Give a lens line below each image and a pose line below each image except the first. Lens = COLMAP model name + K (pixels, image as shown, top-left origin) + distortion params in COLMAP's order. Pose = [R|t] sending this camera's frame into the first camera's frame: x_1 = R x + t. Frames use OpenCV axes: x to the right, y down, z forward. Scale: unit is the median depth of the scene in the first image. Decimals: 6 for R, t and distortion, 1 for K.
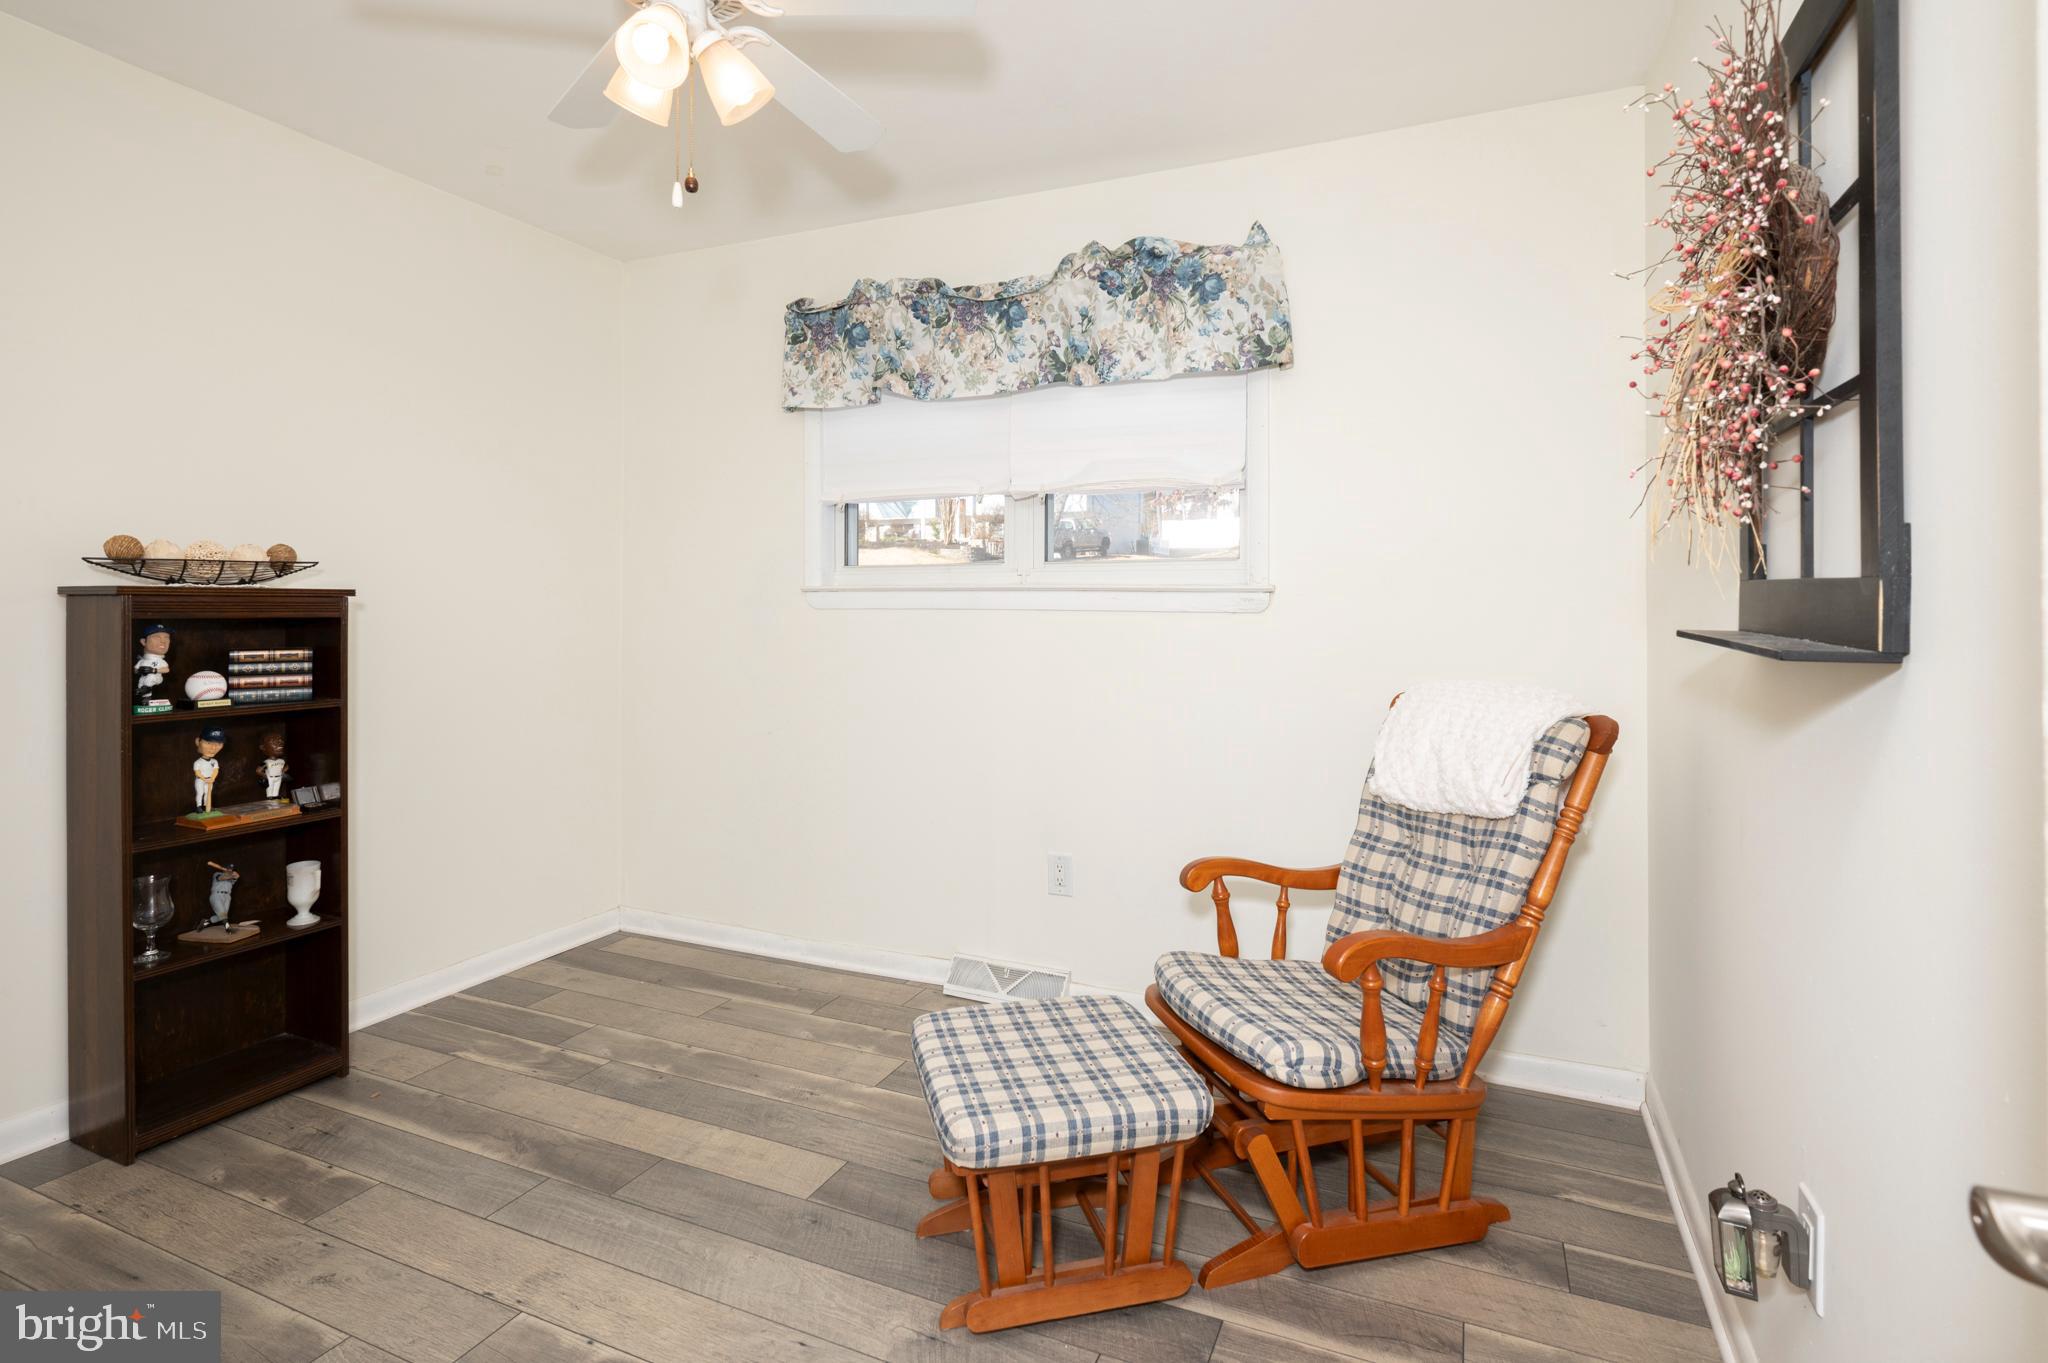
lens RADIAL K [[1030.6, 0, 1024.0], [0, 1030.6, 681.5], [0, 0, 1]] dist [0.000185, -0.000060]
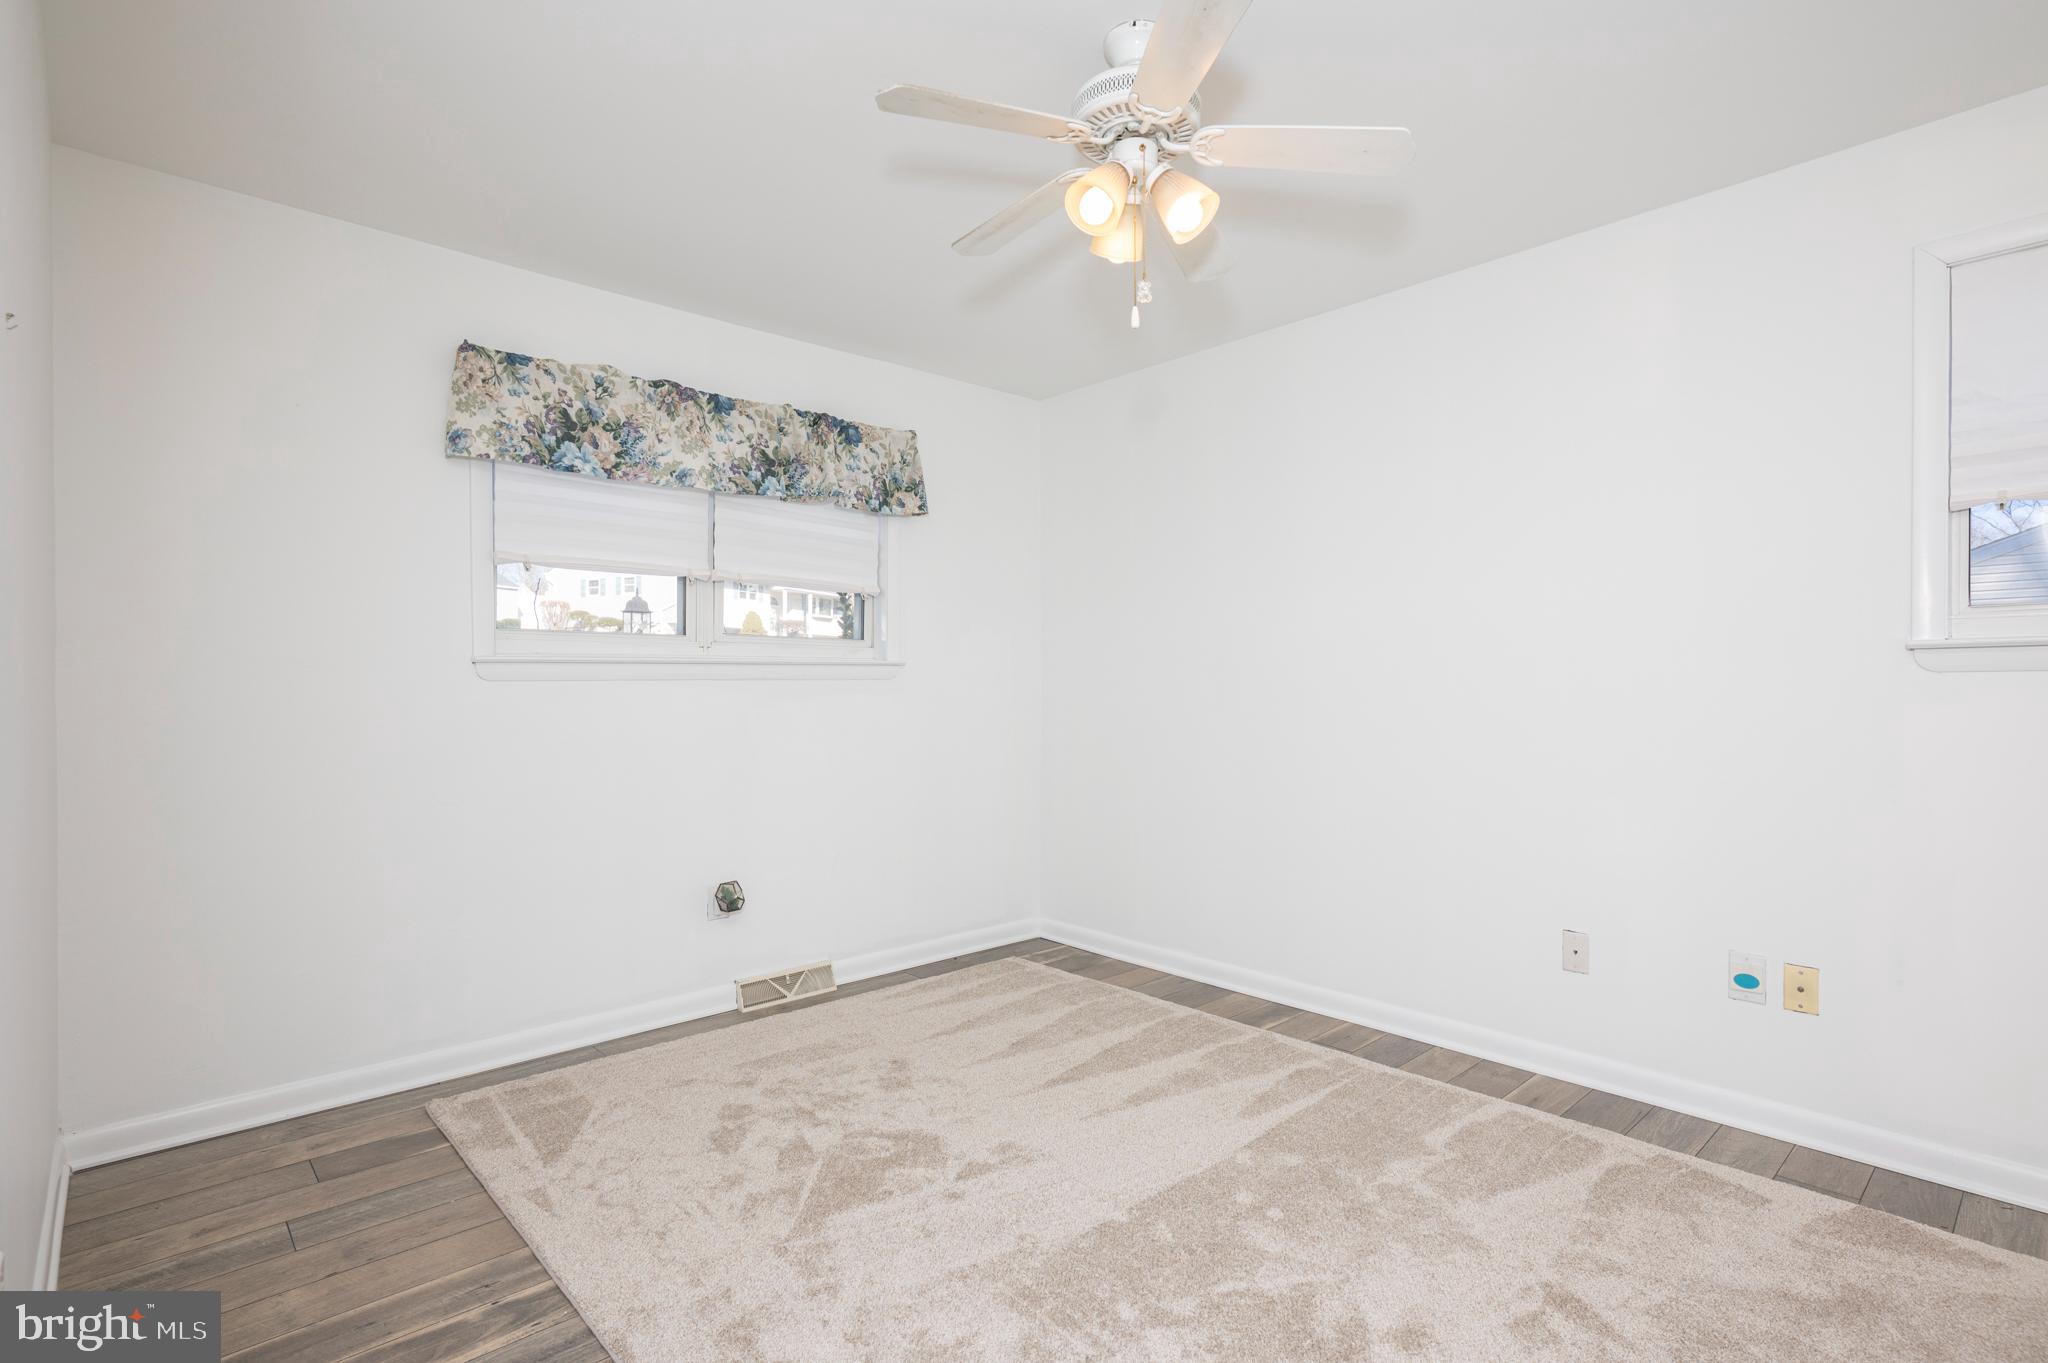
lens RADIAL K [[986.1, 0, 1024.0], [0, 986.1, 681.5], [0, 0, 1]] dist [-0.156264, -0.000028]
pose [[0.398777, 0.010580, 0.916987, -0.647404], [0.020661, 0.999576, -0.020517, -0.020402], [-0.916815, 0.027127, 0.398389, 0.216768]]
